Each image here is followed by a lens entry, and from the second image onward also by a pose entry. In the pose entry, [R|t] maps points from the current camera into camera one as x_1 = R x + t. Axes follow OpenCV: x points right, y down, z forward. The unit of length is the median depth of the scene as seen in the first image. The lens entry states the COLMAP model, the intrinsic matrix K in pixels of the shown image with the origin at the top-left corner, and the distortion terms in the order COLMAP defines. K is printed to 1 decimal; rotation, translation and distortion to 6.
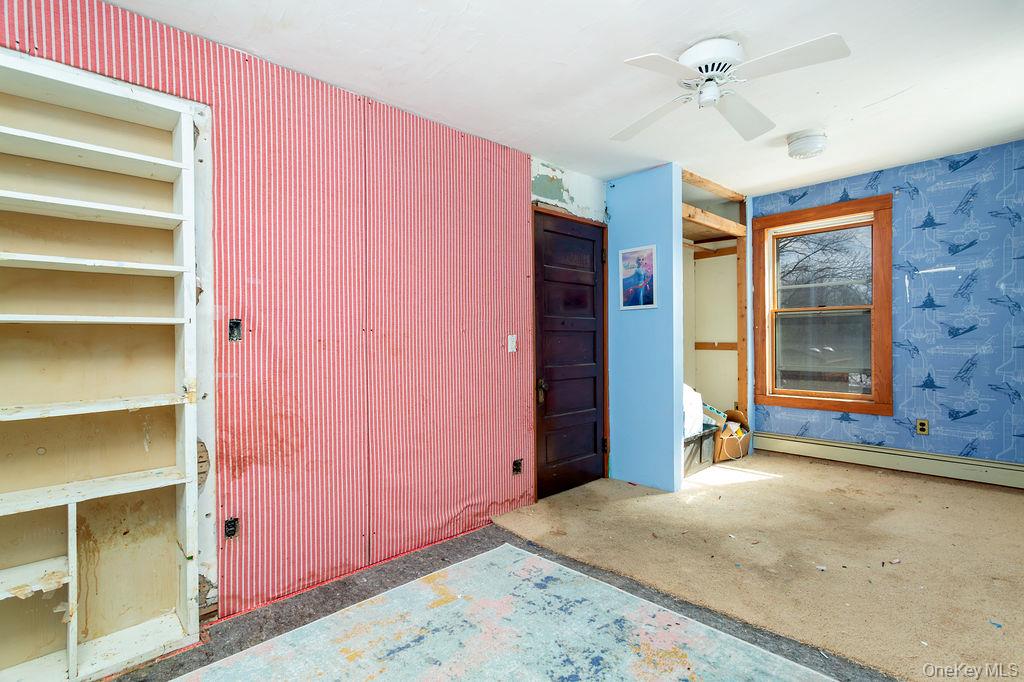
lens RADIAL K [[484.0, 0, 510.1], [0, 484.0, 341.0], [0, 0, 1]] dist [0.003633, 0.000821]
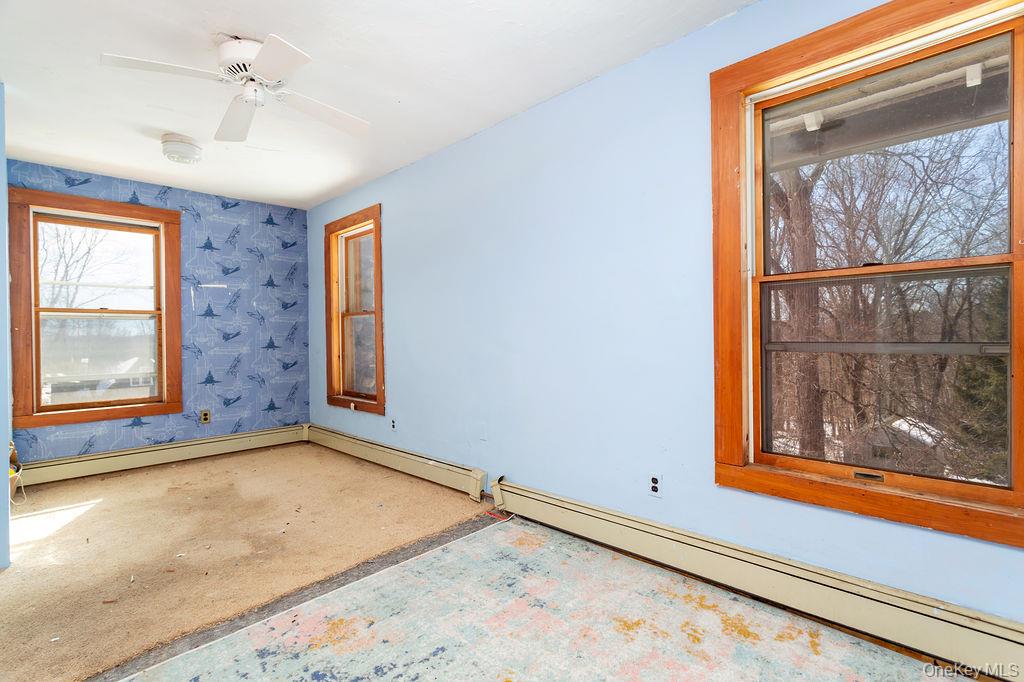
lens RADIAL K [[484.0, 0, 510.0], [0, 484.0, 341.1], [0, 0, 1]] dist [0.003633, 0.000821]
pose [[-0.039201, 0.002841, 0.999227, -0.378384], [0.019192, 0.999814, -0.002090, 0.009730], [-0.999047, 0.019095, -0.039248, 0.317623]]
